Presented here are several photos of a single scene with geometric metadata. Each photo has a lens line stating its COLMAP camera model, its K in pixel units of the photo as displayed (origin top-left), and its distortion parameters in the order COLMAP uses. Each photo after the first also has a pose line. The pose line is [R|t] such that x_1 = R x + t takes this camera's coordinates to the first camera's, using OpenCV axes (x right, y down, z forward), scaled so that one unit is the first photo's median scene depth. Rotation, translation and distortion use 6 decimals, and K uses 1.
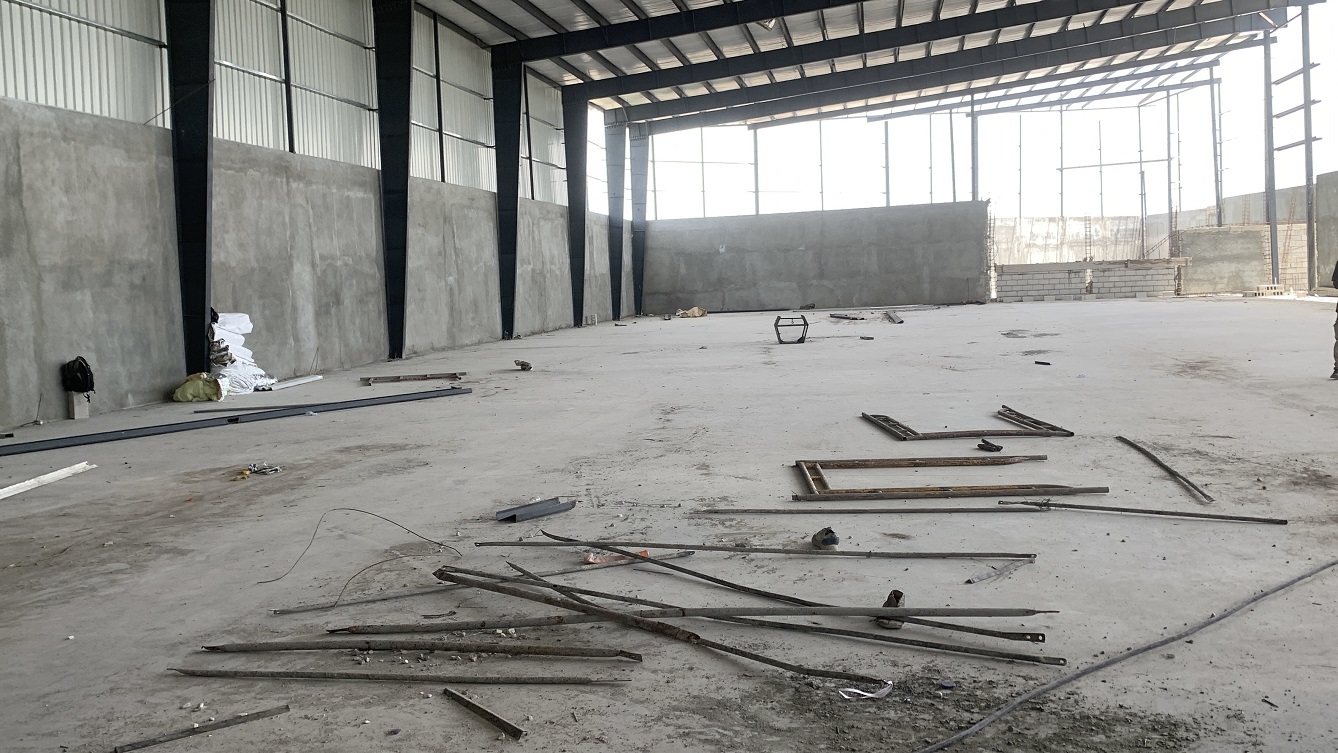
lens RADIAL K [[1160.7, 0, 656.6], [0, 1160.7, 364.1], [0, 0, 1]] dist [0.122684, -0.285483]
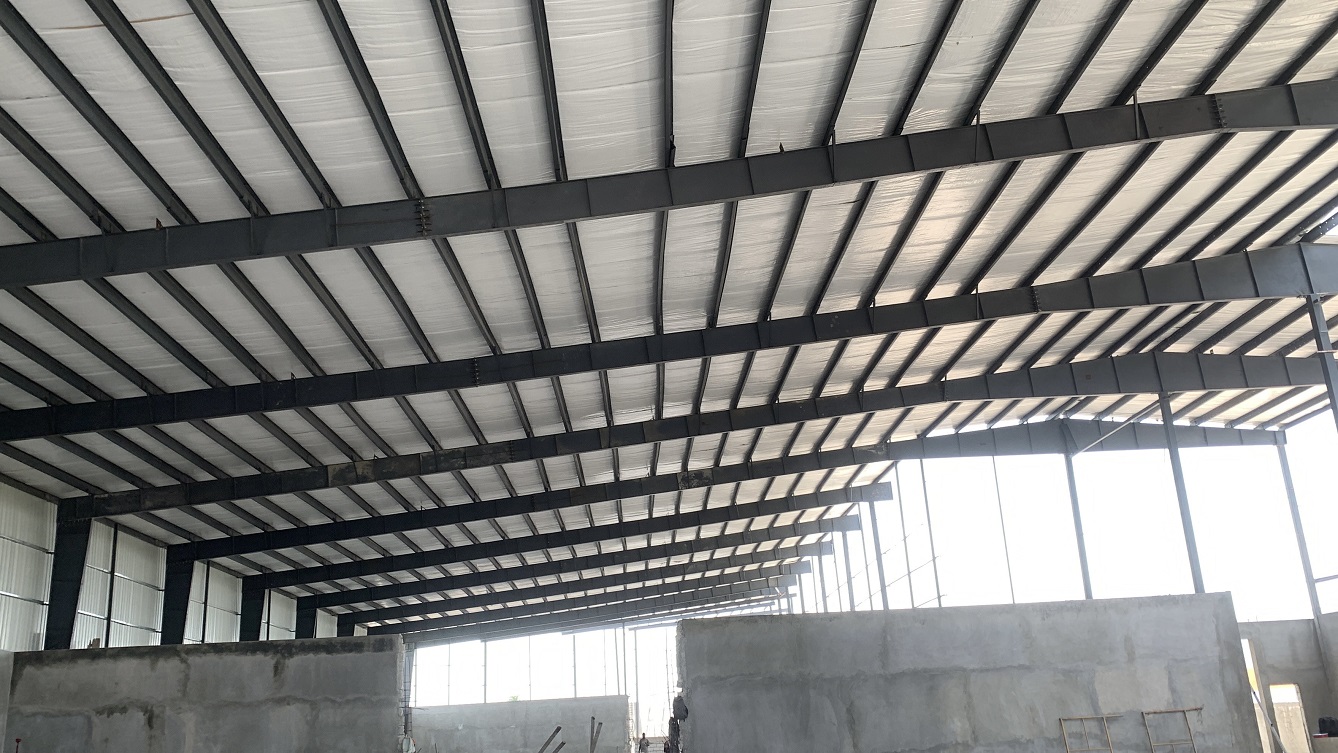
lens RADIAL K [[1171.7, 0, 646.9], [0, 1171.7, 356.5], [0, 0, 1]] dist [0.016835, -0.015711]
pose [[0.977120, 0.062840, 0.203196, -0.067753], [0.019962, 0.924046, -0.381759, 0.064321], [-0.211752, 0.377080, 0.901649, -0.891190]]
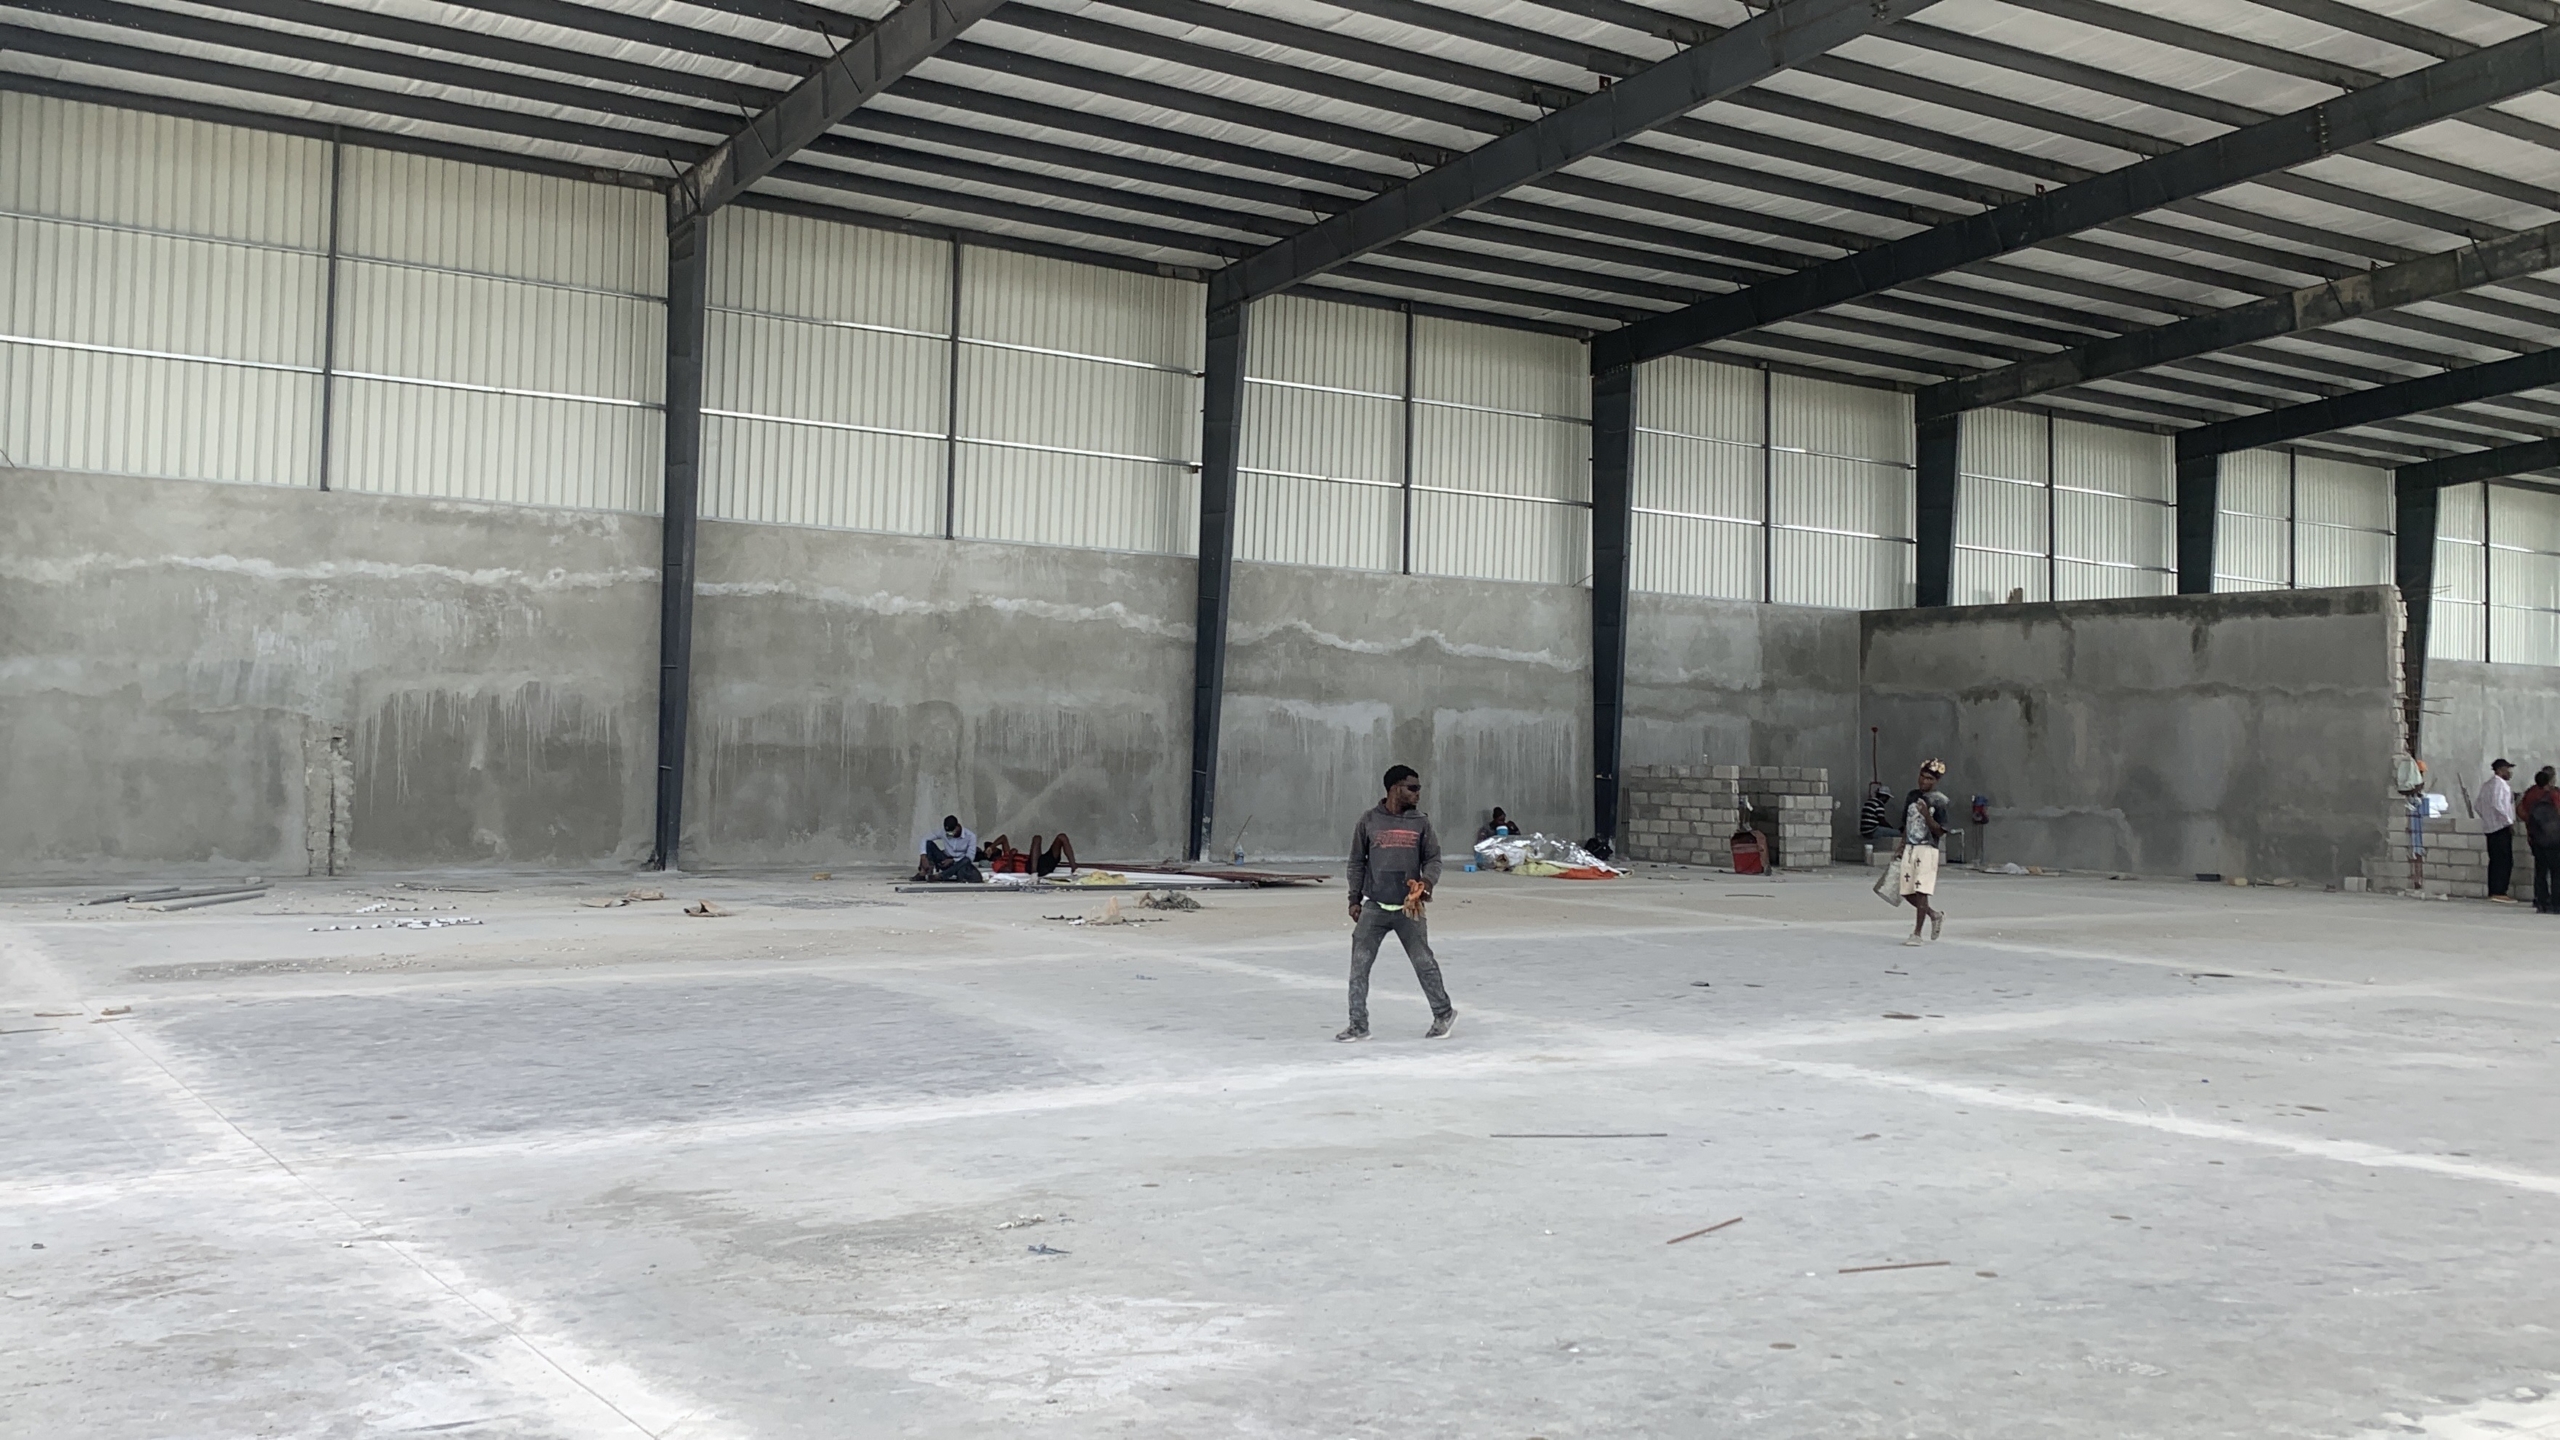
lens RADIAL K [[2257.4, 0, 1204.1], [0, 2257.4, 653.4], [0, 0, 1]] dist [0.068746, -0.173917]
pose [[0.702066, 0.026429, -0.711622, 0.271151], [-0.102130, 0.992717, -0.063890, 0.058949], [0.704751, 0.117533, 0.699652, -1.003242]]
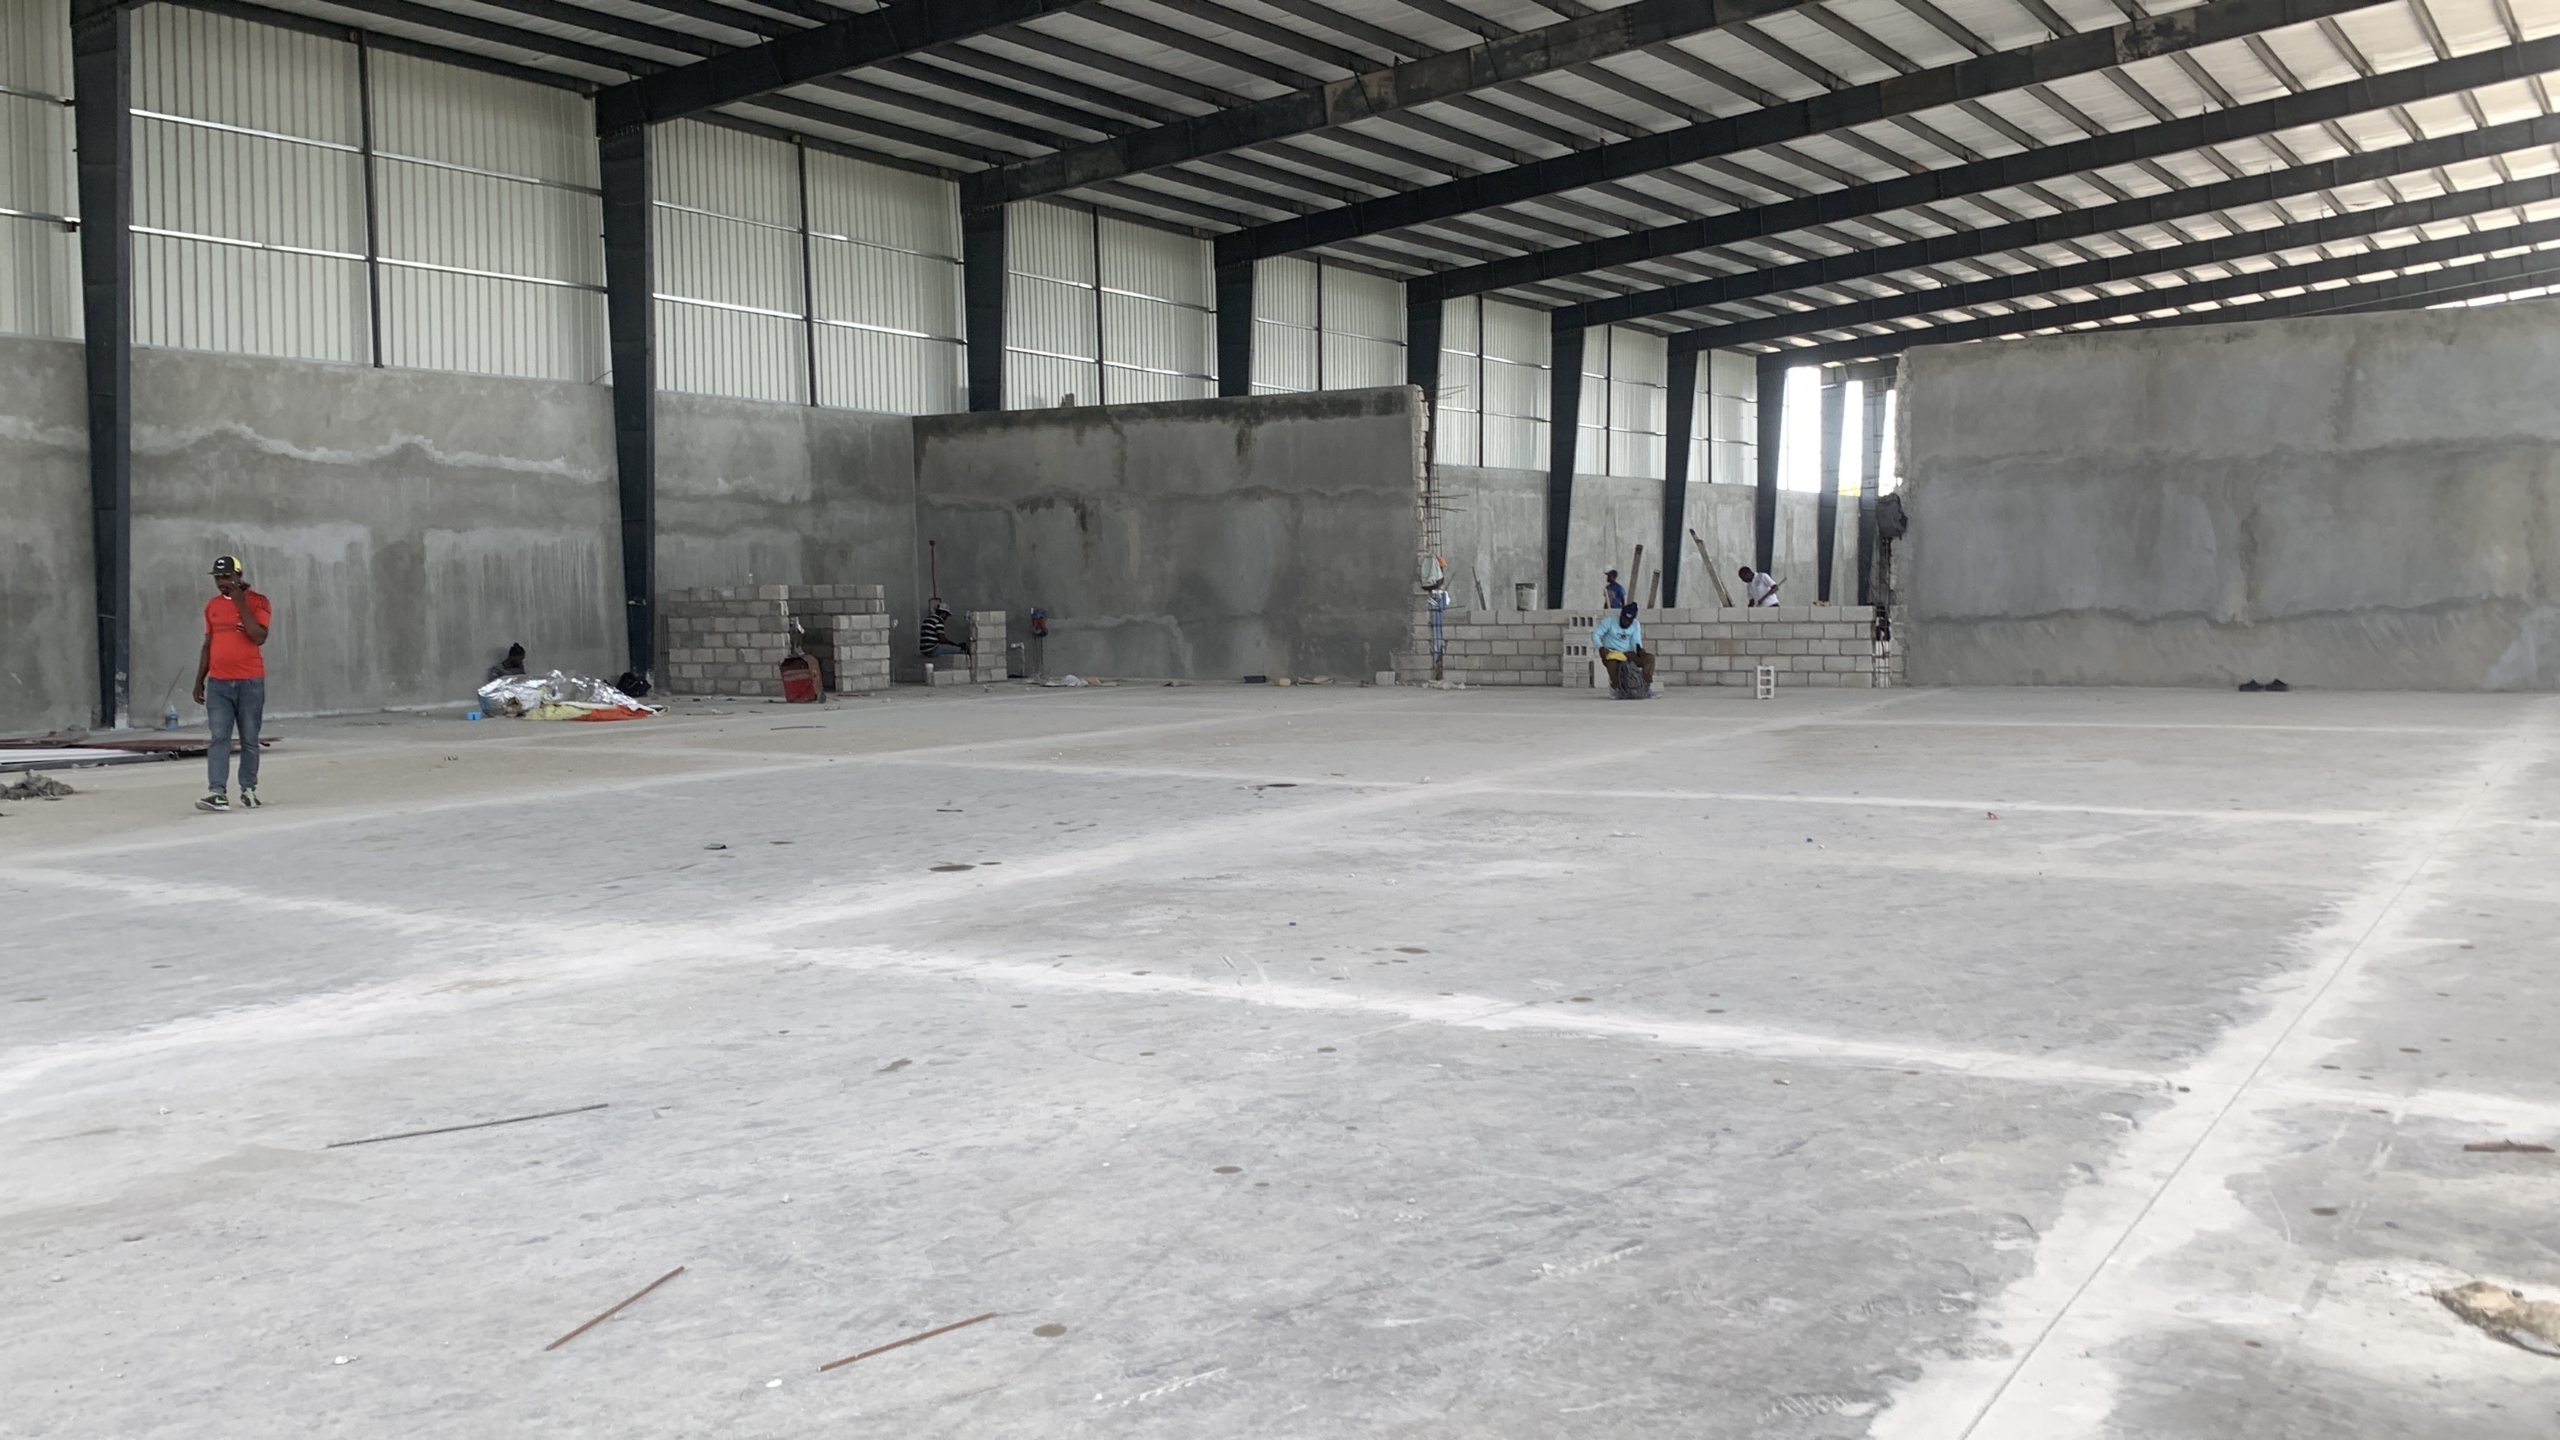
lens RADIAL K [[2237.4, 0, 1279.8], [0, 2237.4, 747.6], [0, 0, 1]] dist [0.200653, -0.613883]
pose [[0.937141, 0.054160, -0.344723, 0.229022], [-0.050095, 0.998530, 0.020694, 0.056959], [0.345337, -0.002125, 0.938476, -0.915222]]
